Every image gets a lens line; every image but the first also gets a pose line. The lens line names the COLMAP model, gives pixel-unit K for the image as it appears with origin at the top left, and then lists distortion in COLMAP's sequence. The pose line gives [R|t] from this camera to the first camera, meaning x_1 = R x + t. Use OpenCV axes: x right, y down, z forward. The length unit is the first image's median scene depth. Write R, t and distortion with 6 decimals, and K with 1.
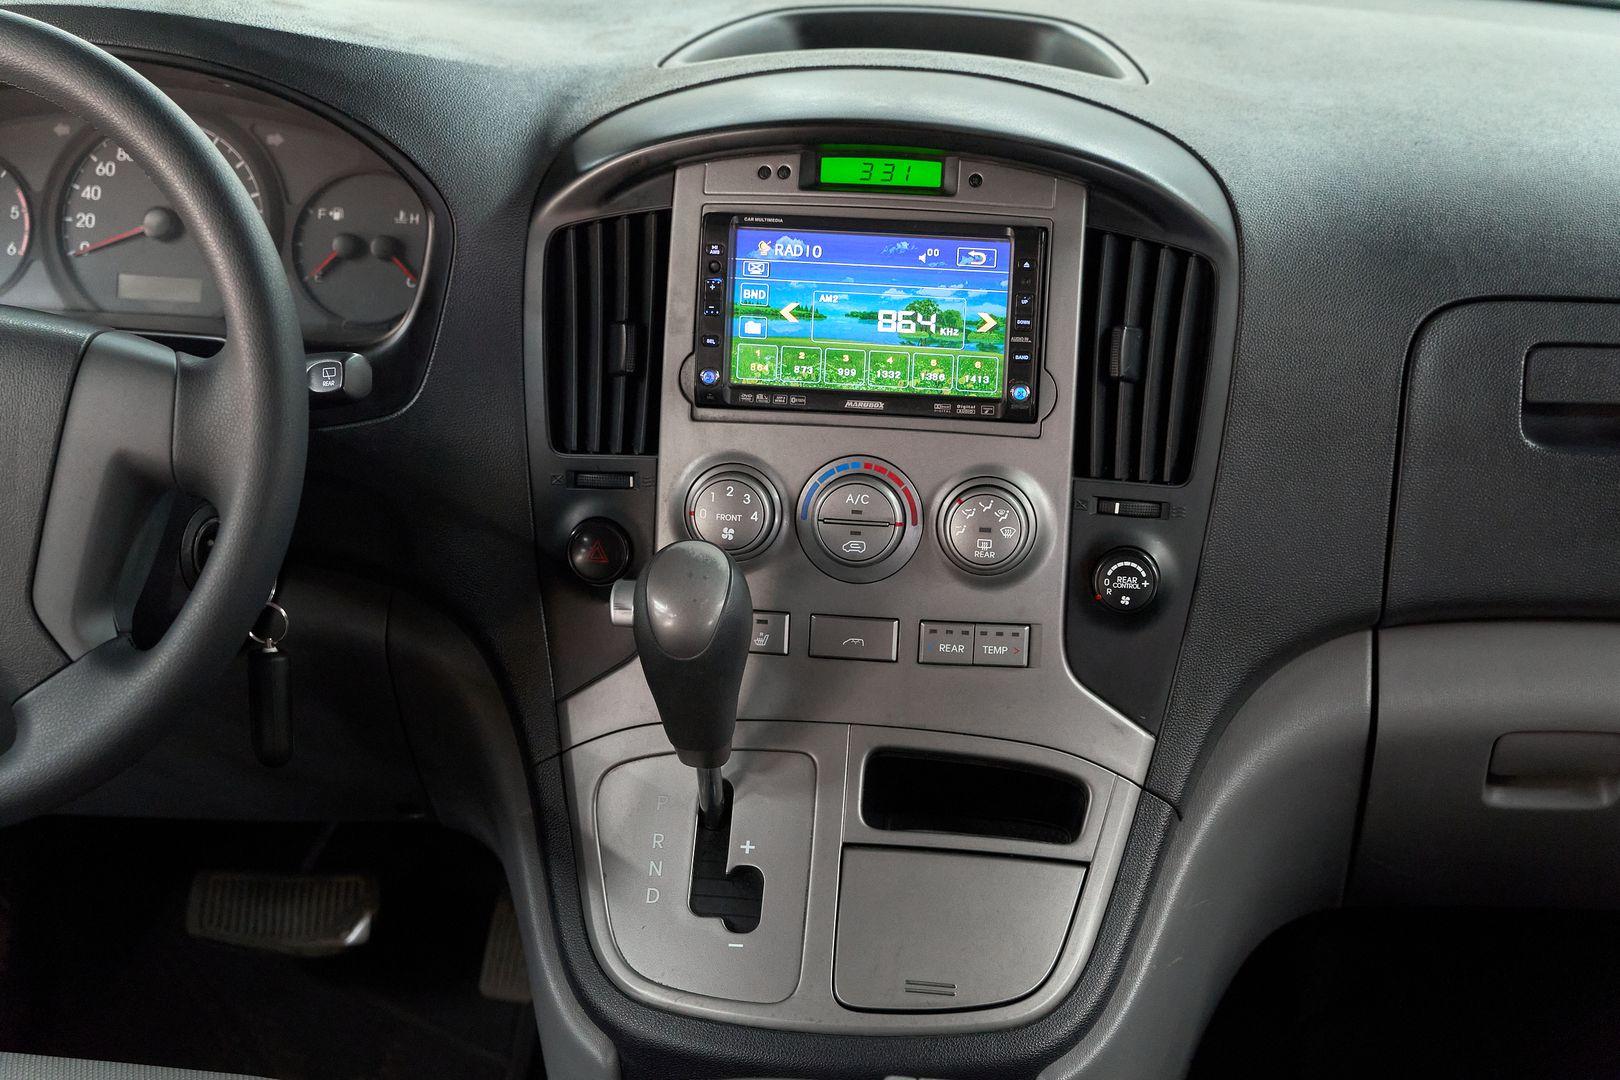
lens RADIAL K [[2817.0, 0, 810.0], [0, 2817.0, 540.0], [0, 0, 1]] dist [-0.057240, -0.047171]
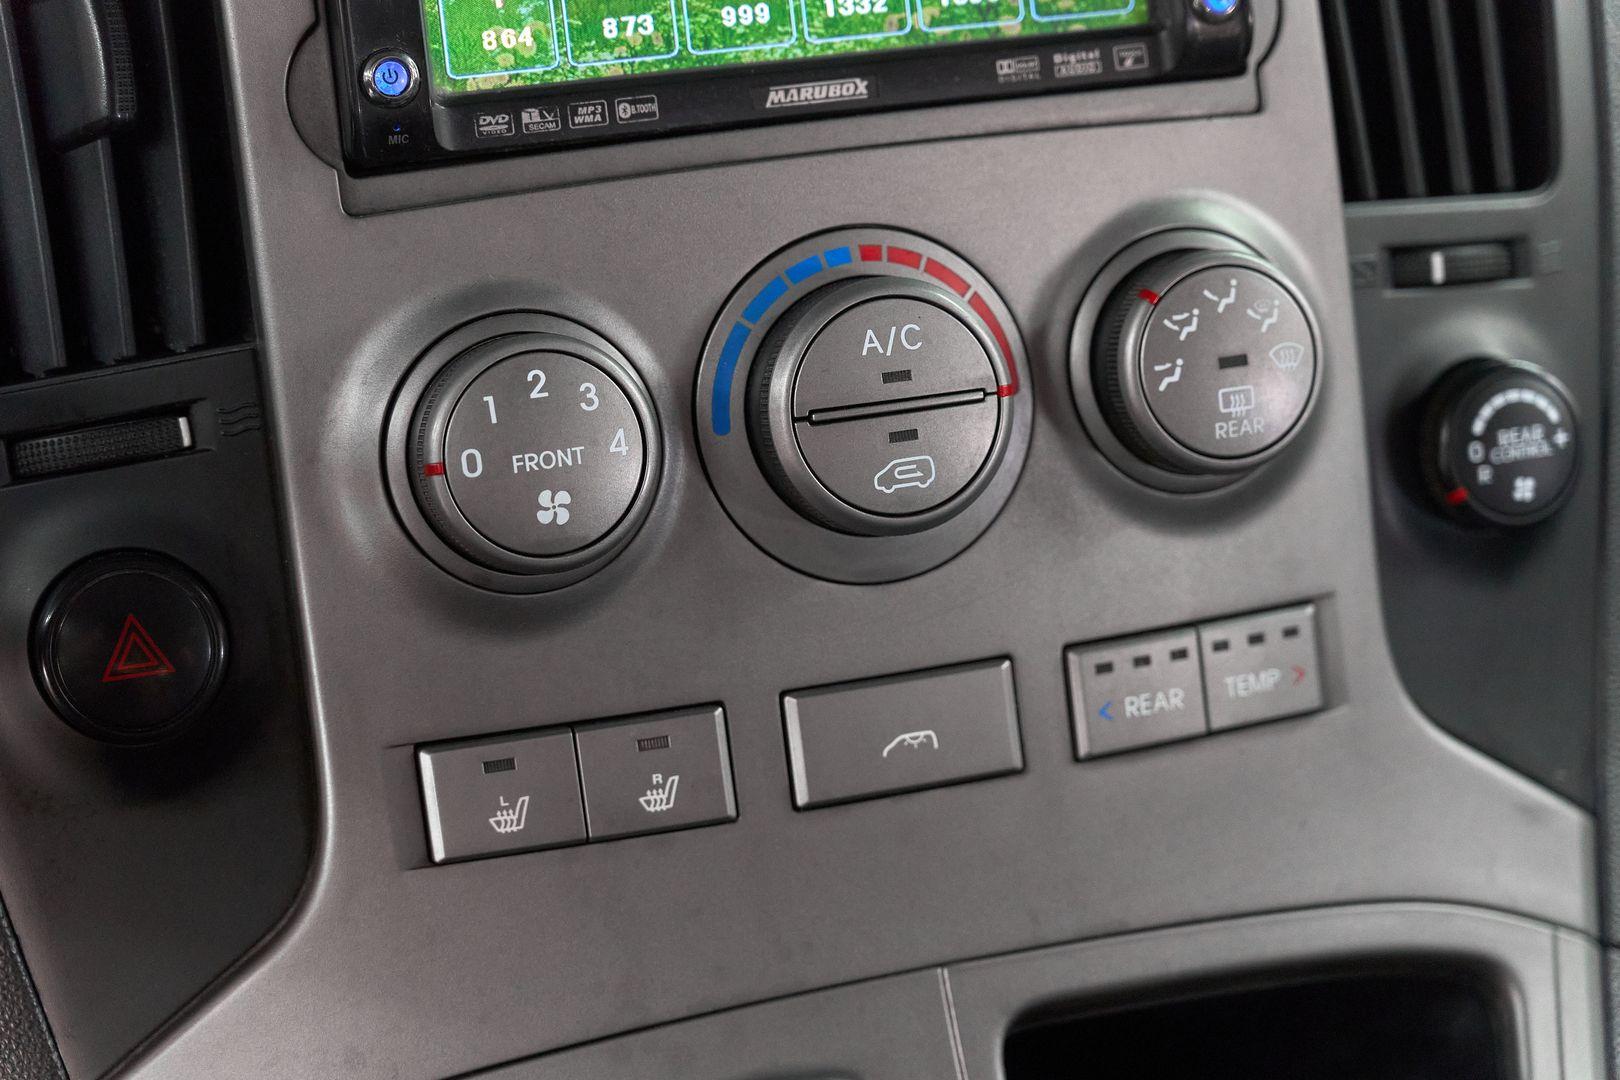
lens RADIAL K [[3297.0, 0, 810.0], [0, 3297.0, 540.0], [0, 0, 1]] dist [-0.191715, -0.039838]
pose [[0.907243, -0.189774, 0.375362, -0.150269], [0.200672, 0.979605, 0.010243, 0.003737], [-0.369650, 0.066032, 0.926822, 0.611351]]
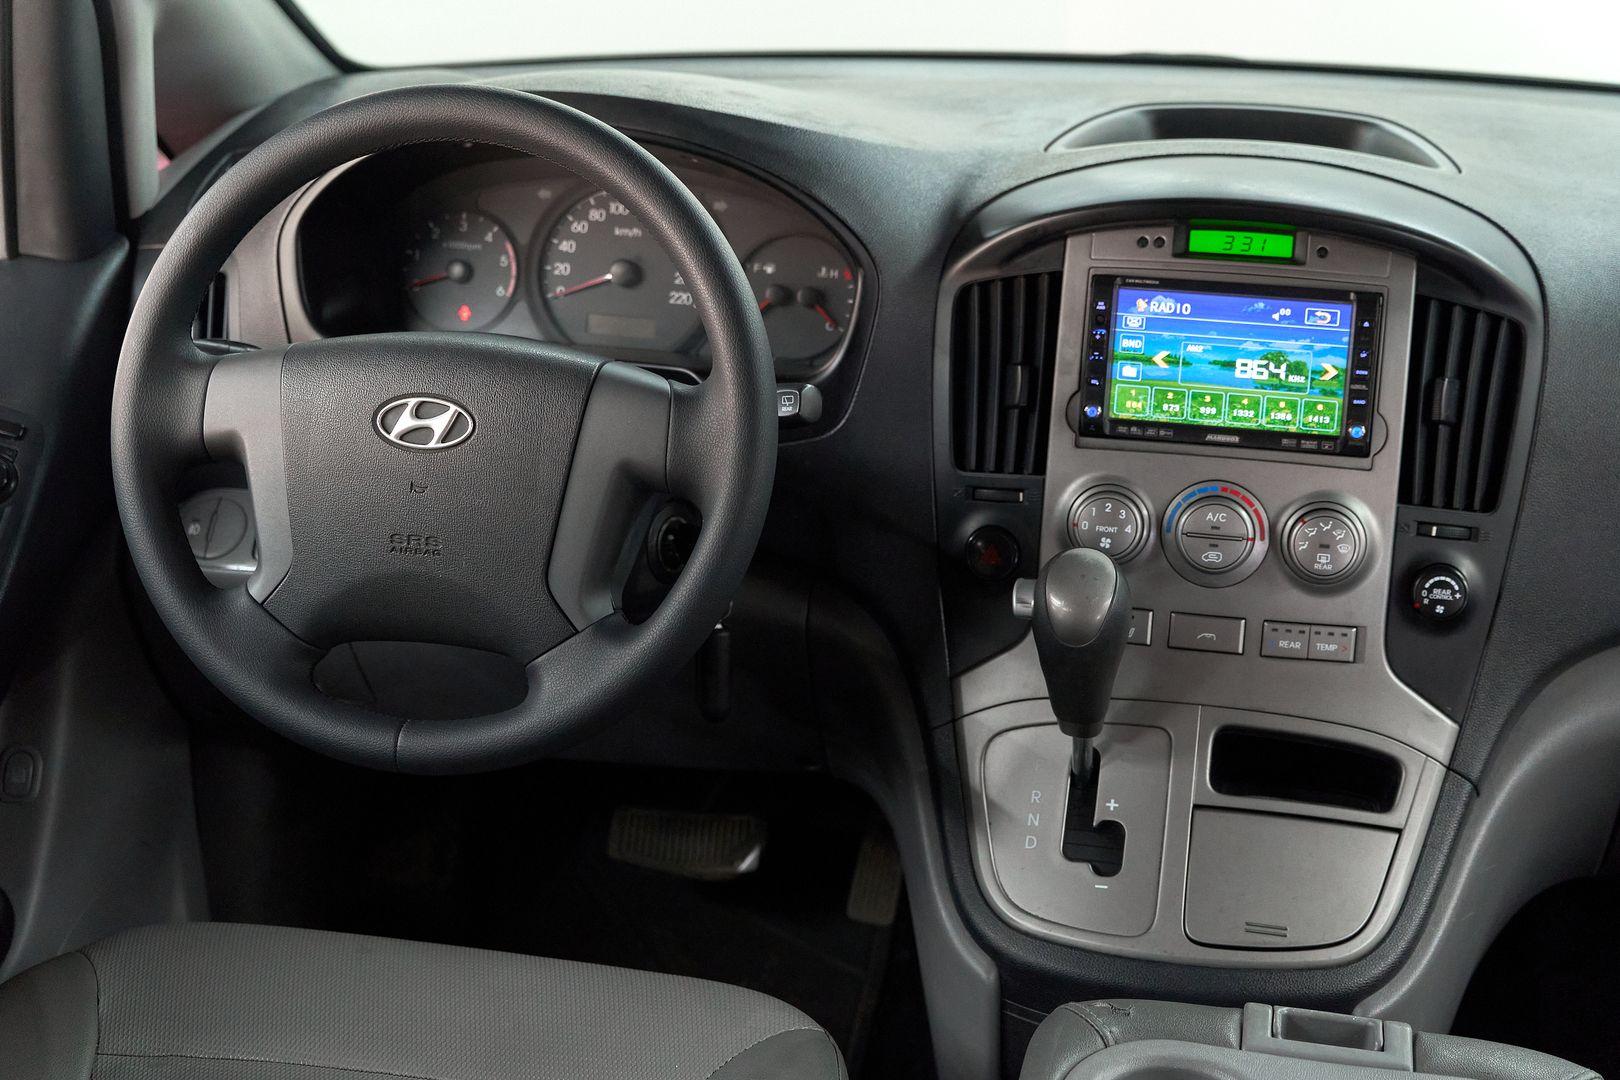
lens RADIAL K [[2345.7, 0, 810.0], [0, 2345.7, 540.0], [0, 0, 1]] dist [-0.030916, -0.040432]
pose [[0.995626, 0.030360, -0.088356, -0.065489], [-0.030473, 0.999536, 0.000065, 0.000353], [0.088317, 0.002628, 0.996089, -0.004560]]
